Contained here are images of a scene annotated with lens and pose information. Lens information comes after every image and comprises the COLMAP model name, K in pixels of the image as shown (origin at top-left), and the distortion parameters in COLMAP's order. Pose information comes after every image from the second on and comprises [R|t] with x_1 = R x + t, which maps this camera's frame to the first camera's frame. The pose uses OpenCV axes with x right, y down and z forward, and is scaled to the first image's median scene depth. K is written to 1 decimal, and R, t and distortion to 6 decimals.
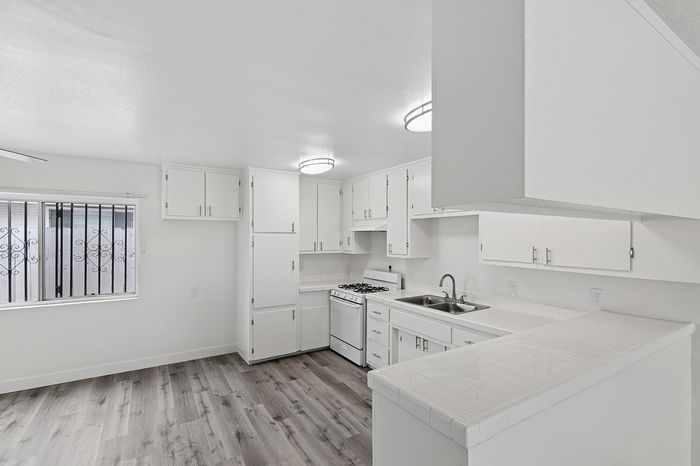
lens RADIAL K [[324.9, 0, 348.5], [0, 324.9, 238.4], [0, 0, 1]] dist [-0.001487, -0.000346]
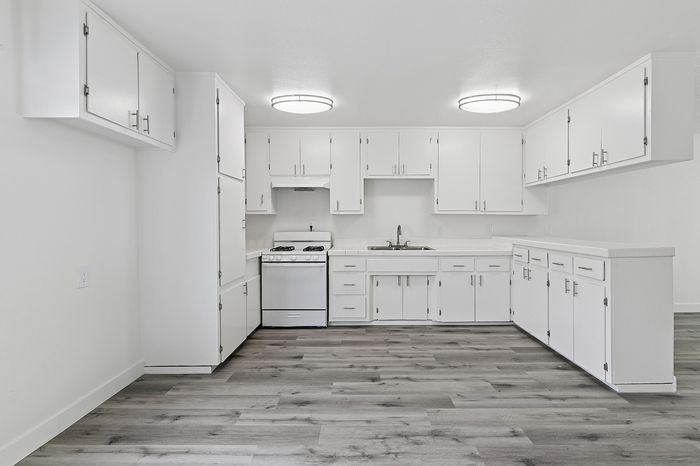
lens RADIAL K [[324.9, 0, 360.1], [0, 324.9, 223.4], [0, 0, 1]] dist [-0.001487, -0.000346]
pose [[0.534186, -0.006351, 0.845343, -0.773201], [0.003444, 0.999980, 0.005337, 0.090594], [-0.845360, 0.000061, 0.534197, 0.430697]]
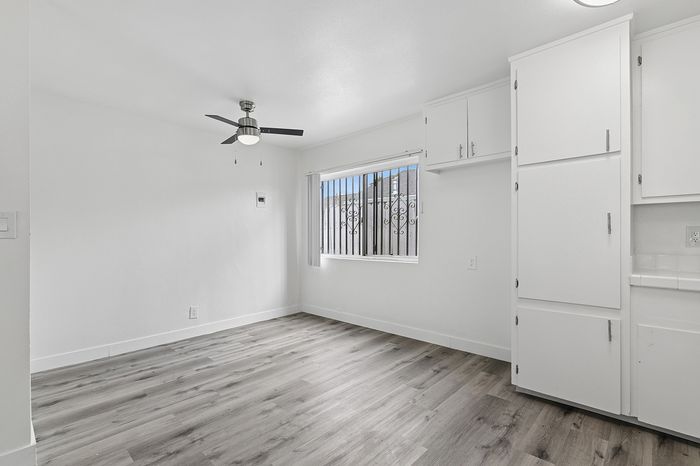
lens RADIAL K [[324.9, 0, 350.8], [0, 324.9, 238.2], [0, 0, 1]] dist [-0.001487, -0.000346]
pose [[0.263264, 0.005778, -0.964707, 0.207545], [0.005931, 0.999953, 0.007607, 0.112665], [0.964706, -0.007724, 0.263217, 0.609535]]
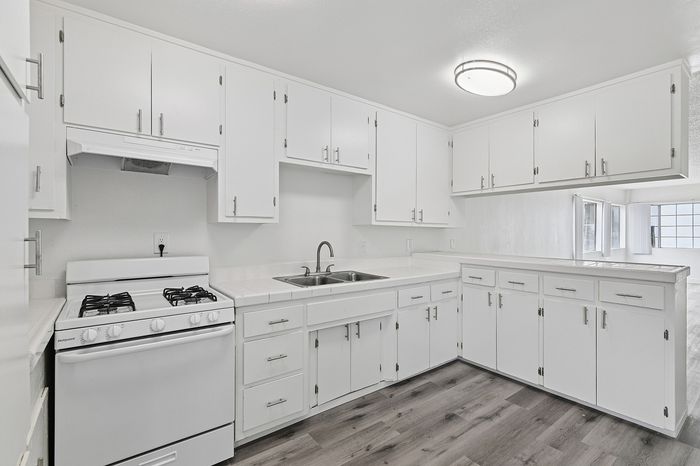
lens RADIAL K [[324.9, 0, 349.1], [0, 324.9, 230.6], [0, 0, 1]] dist [-0.001487, -0.000346]
pose [[-0.083841, -0.000961, 0.996479, -0.467317], [-0.003955, 0.999992, 0.000632, 0.077257], [-0.996471, -0.003888, -0.083844, 0.942583]]
